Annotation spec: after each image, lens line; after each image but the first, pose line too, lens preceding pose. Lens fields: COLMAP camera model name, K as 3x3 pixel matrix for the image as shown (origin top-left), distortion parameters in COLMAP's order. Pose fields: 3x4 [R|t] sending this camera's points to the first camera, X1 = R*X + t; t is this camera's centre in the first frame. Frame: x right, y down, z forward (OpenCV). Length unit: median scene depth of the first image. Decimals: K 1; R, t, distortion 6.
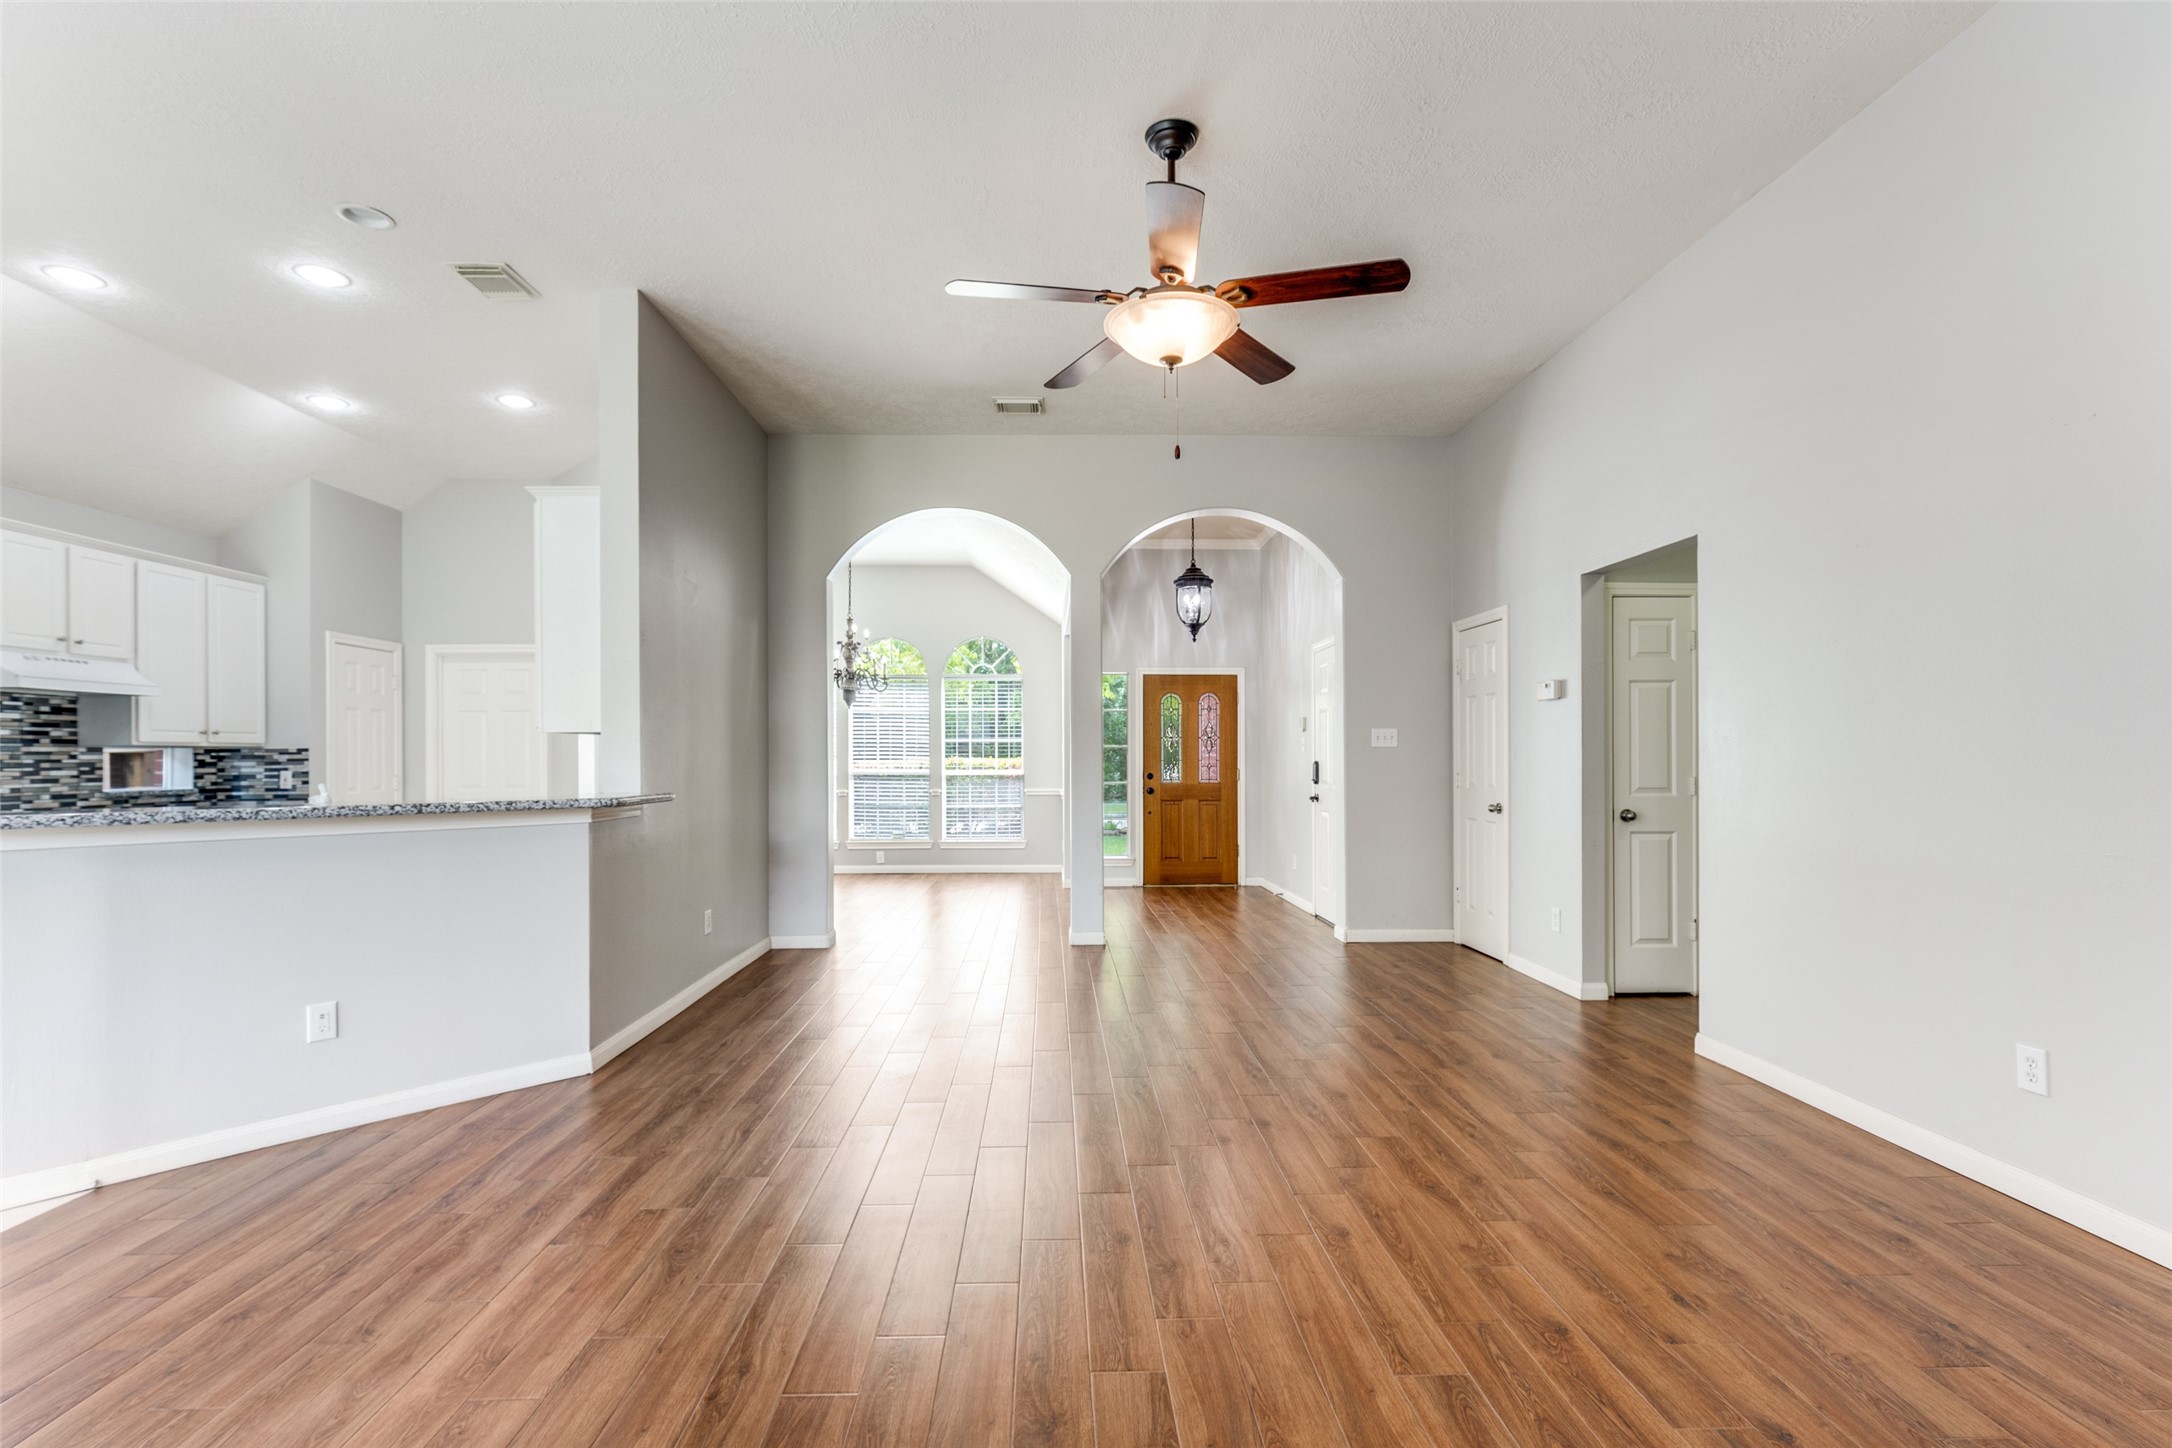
lens RADIAL K [[981.4, 0, 1062.6], [0, 981.4, 753.8], [0, 0, 1]] dist [-0.002050, -0.000817]
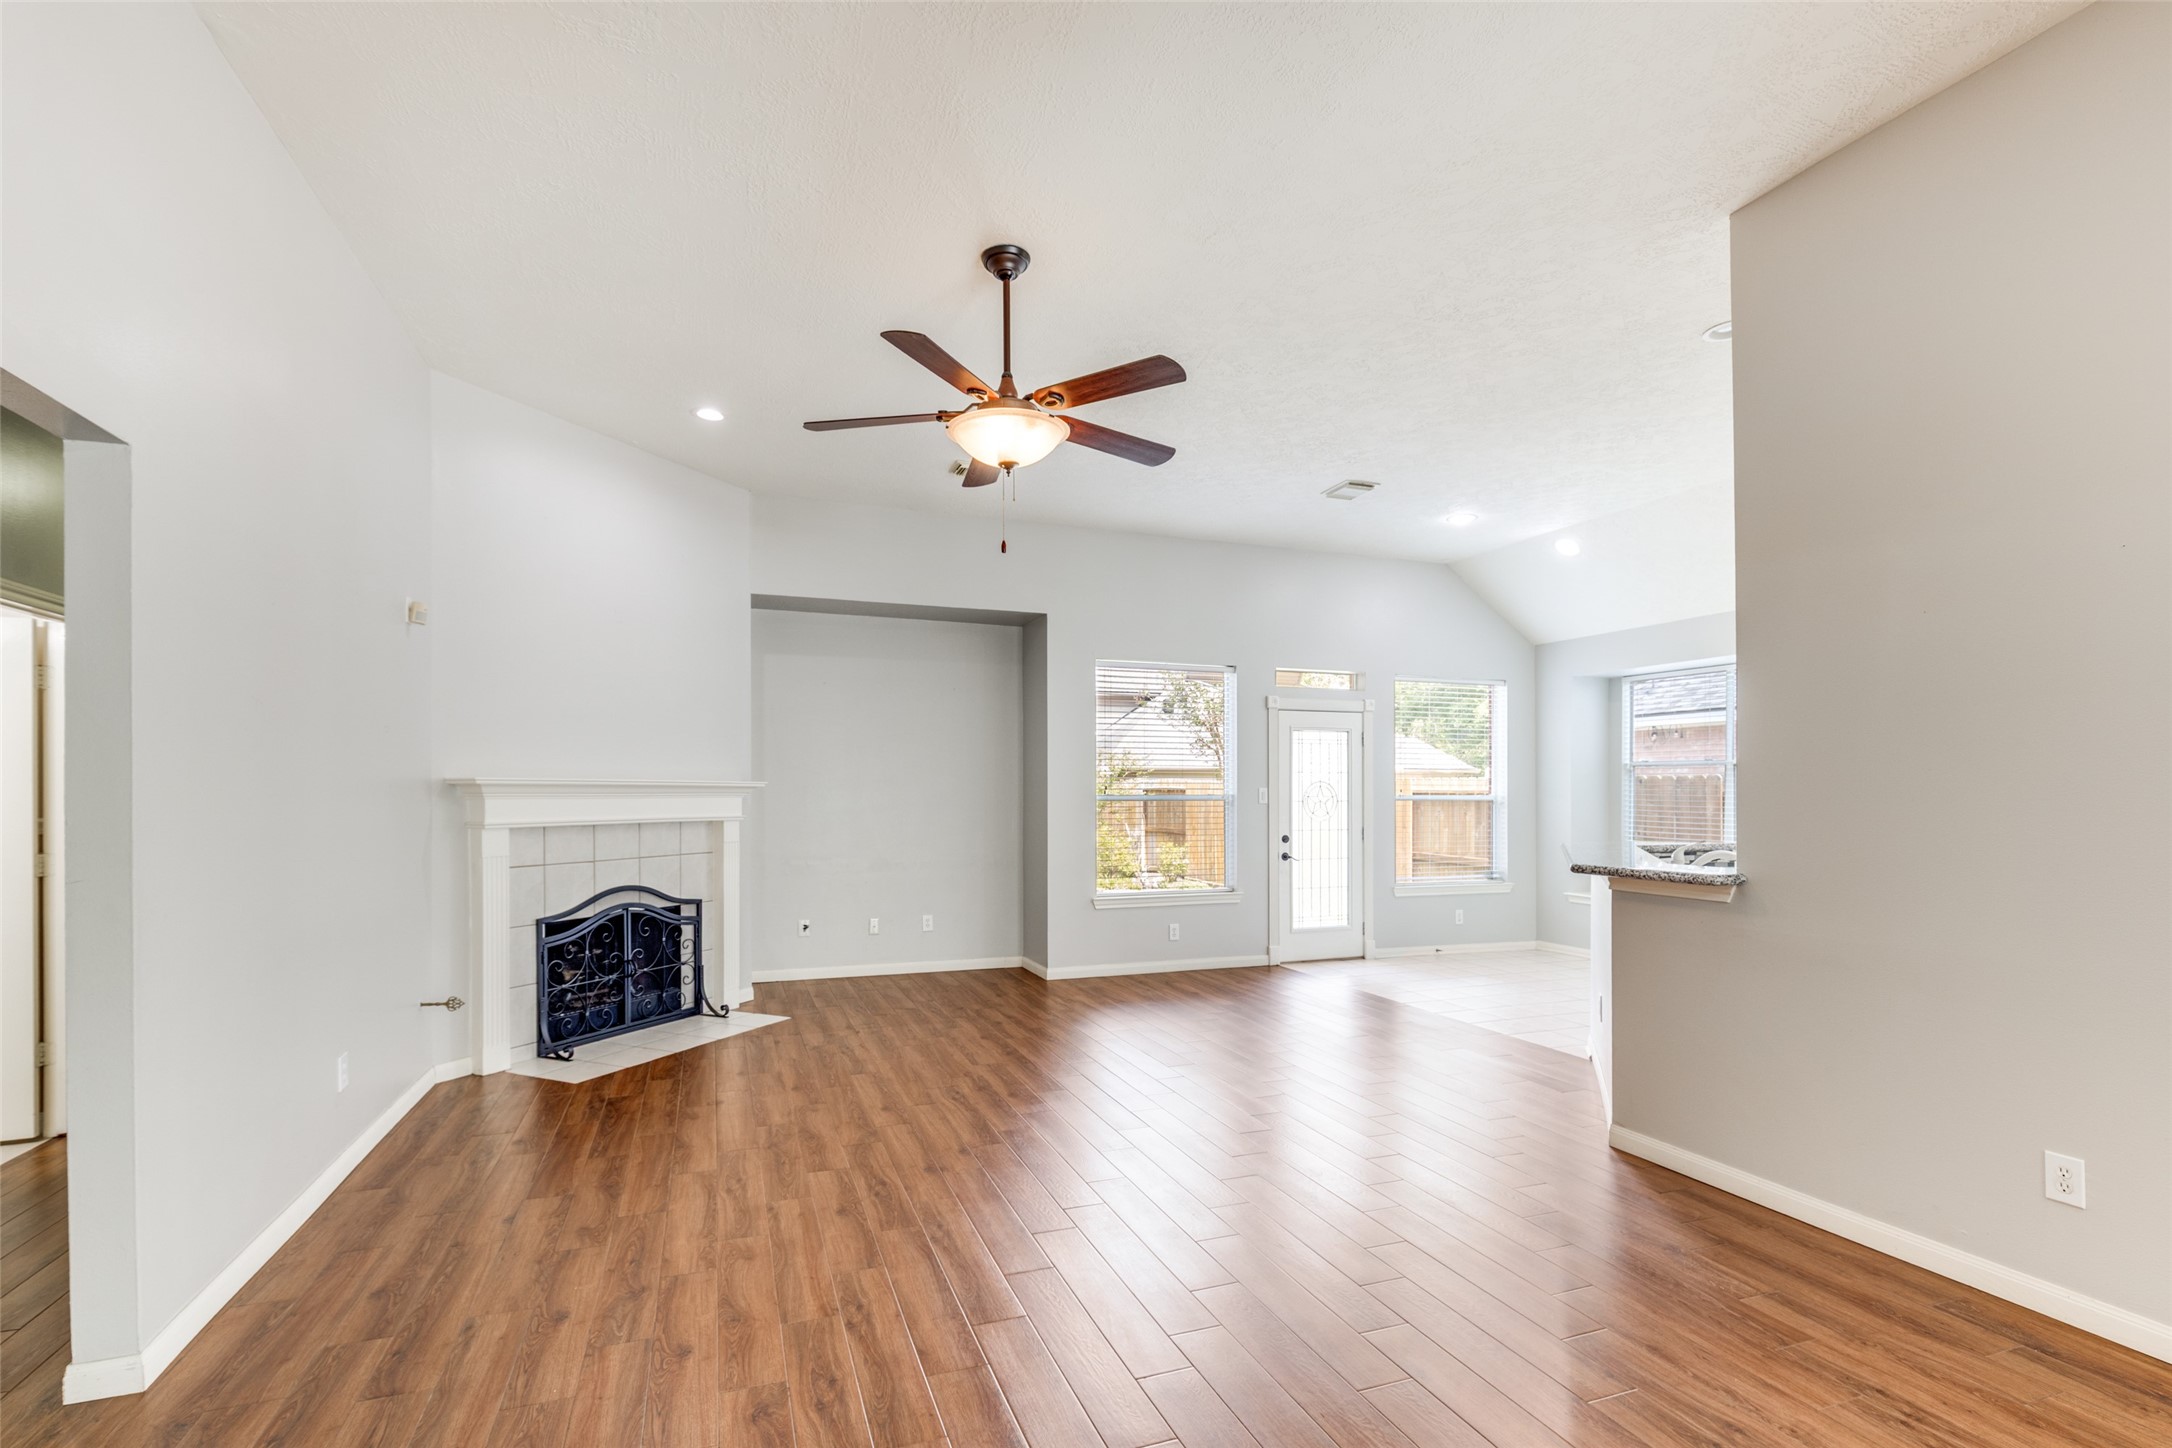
lens RADIAL K [[998.2, 0, 1079.4], [0, 998.2, 801.3], [0, 0, 1]] dist [-0.003764, -0.001142]
pose [[-0.943834, 0.007179, -0.330342, 0.332245], [0.005178, 0.999963, 0.006937, -0.025871], [0.330379, 0.004837, -0.943836, 1.691757]]
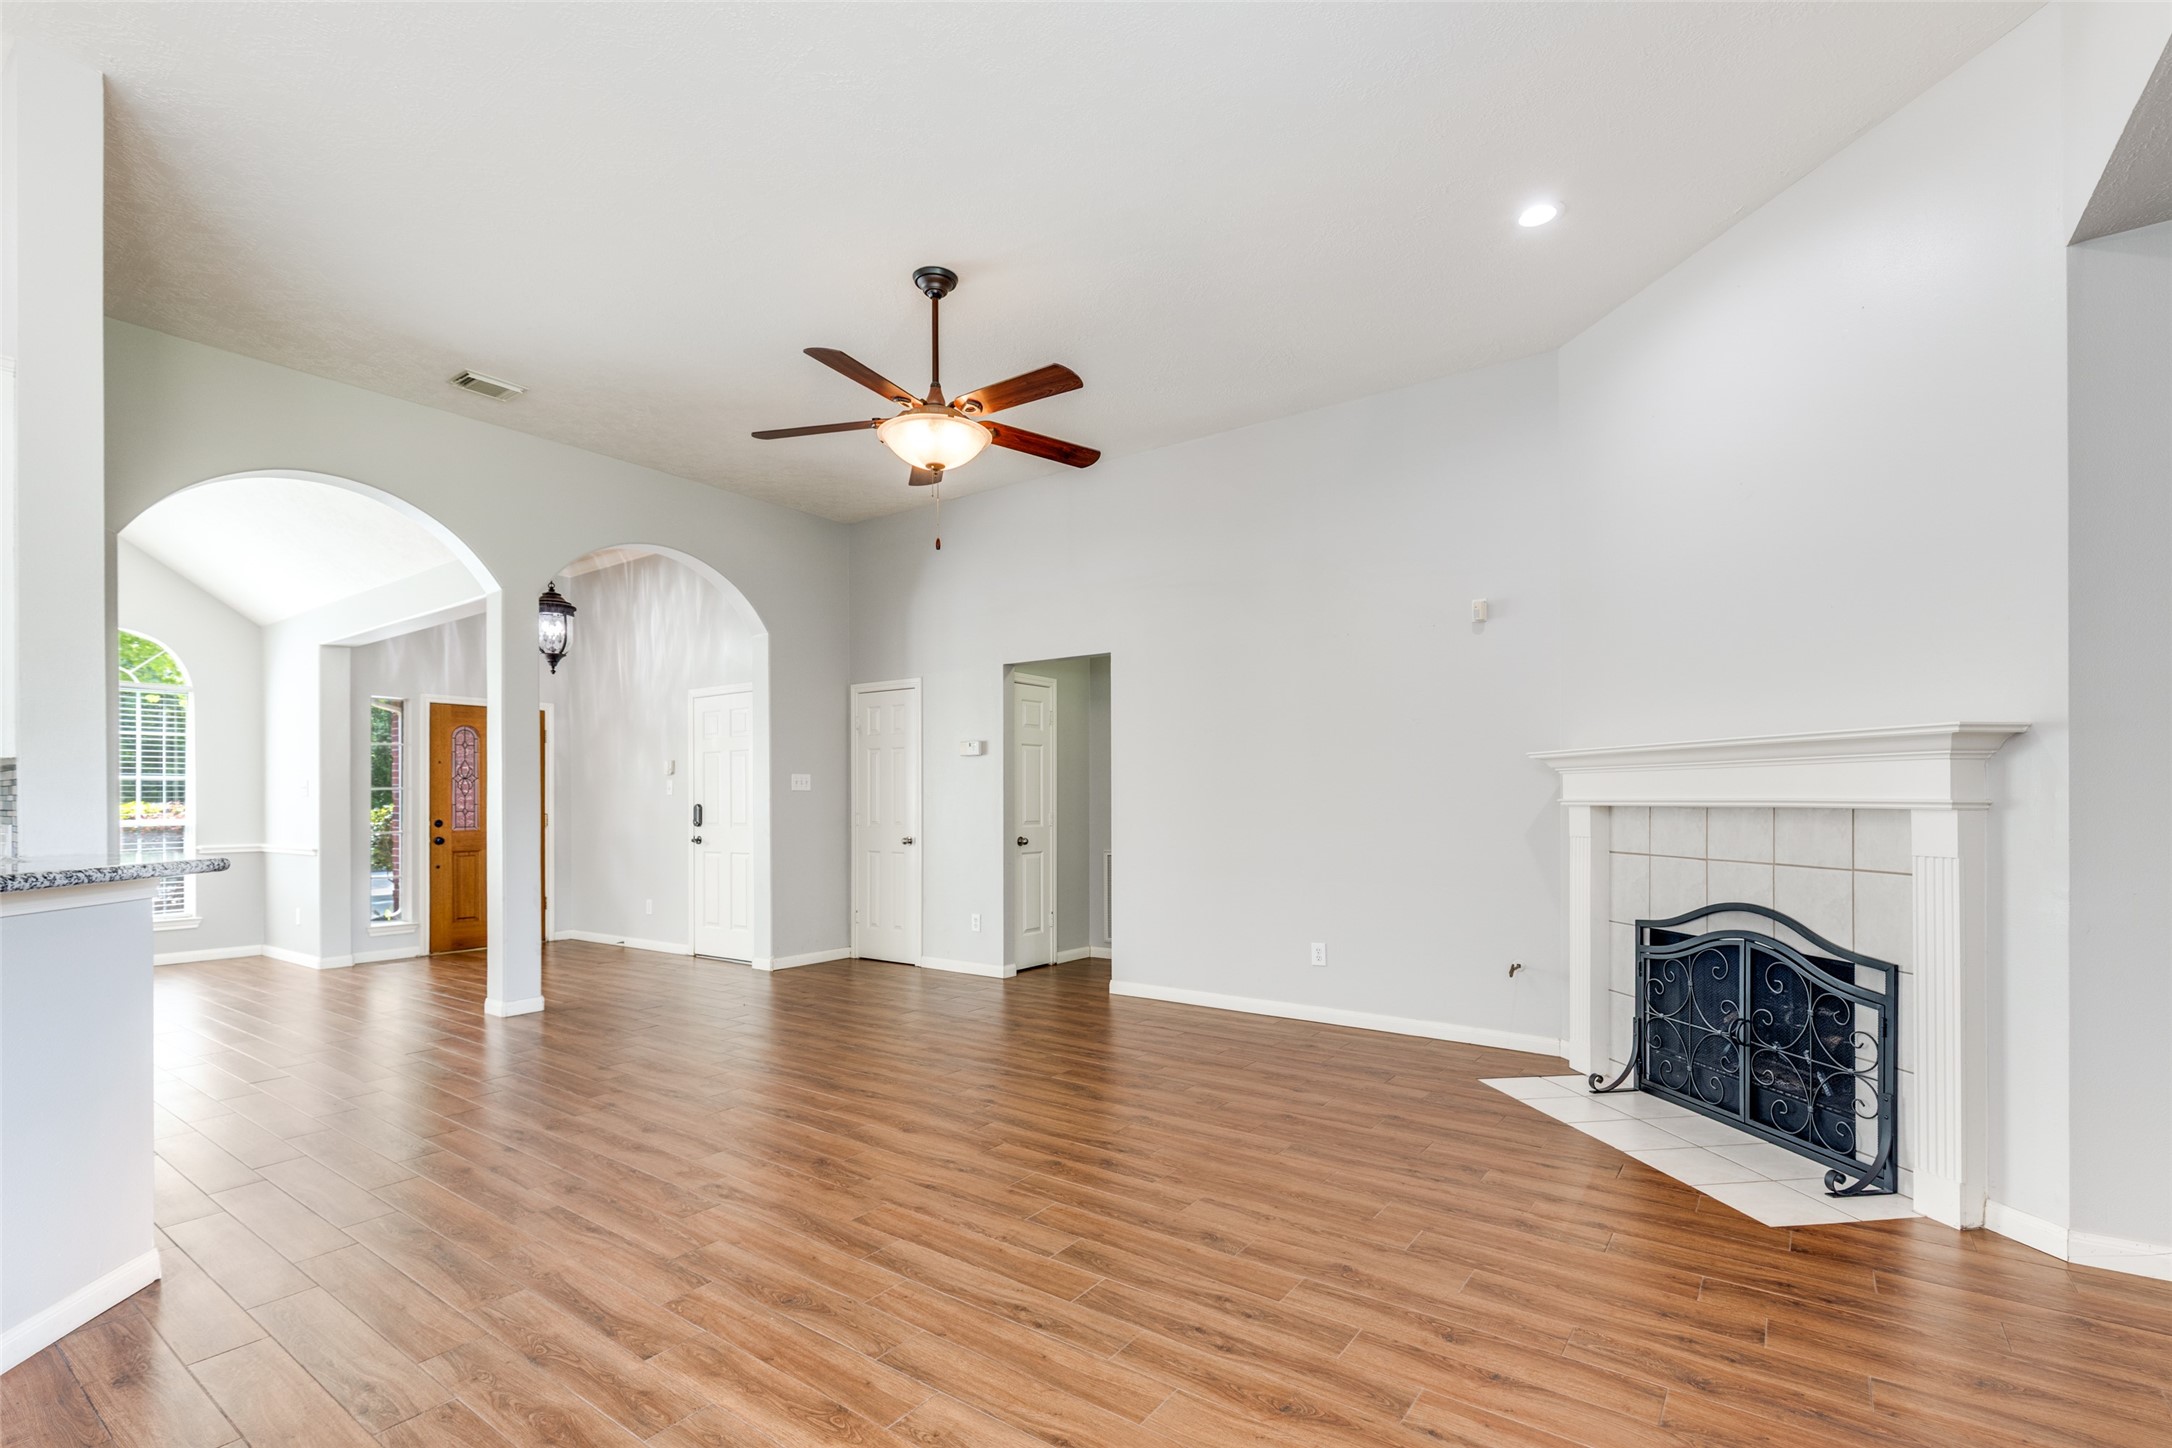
lens RADIAL K [[998.2, 0, 1079.4], [0, 998.2, 801.3], [0, 0, 1]] dist [-0.003764, -0.001142]
pose [[0.605187, -0.001266, 0.796083, -0.610997], [-0.000451, 0.999998, 0.001932, 0.004358], [-0.796084, -0.001528, 0.605185, 0.102177]]
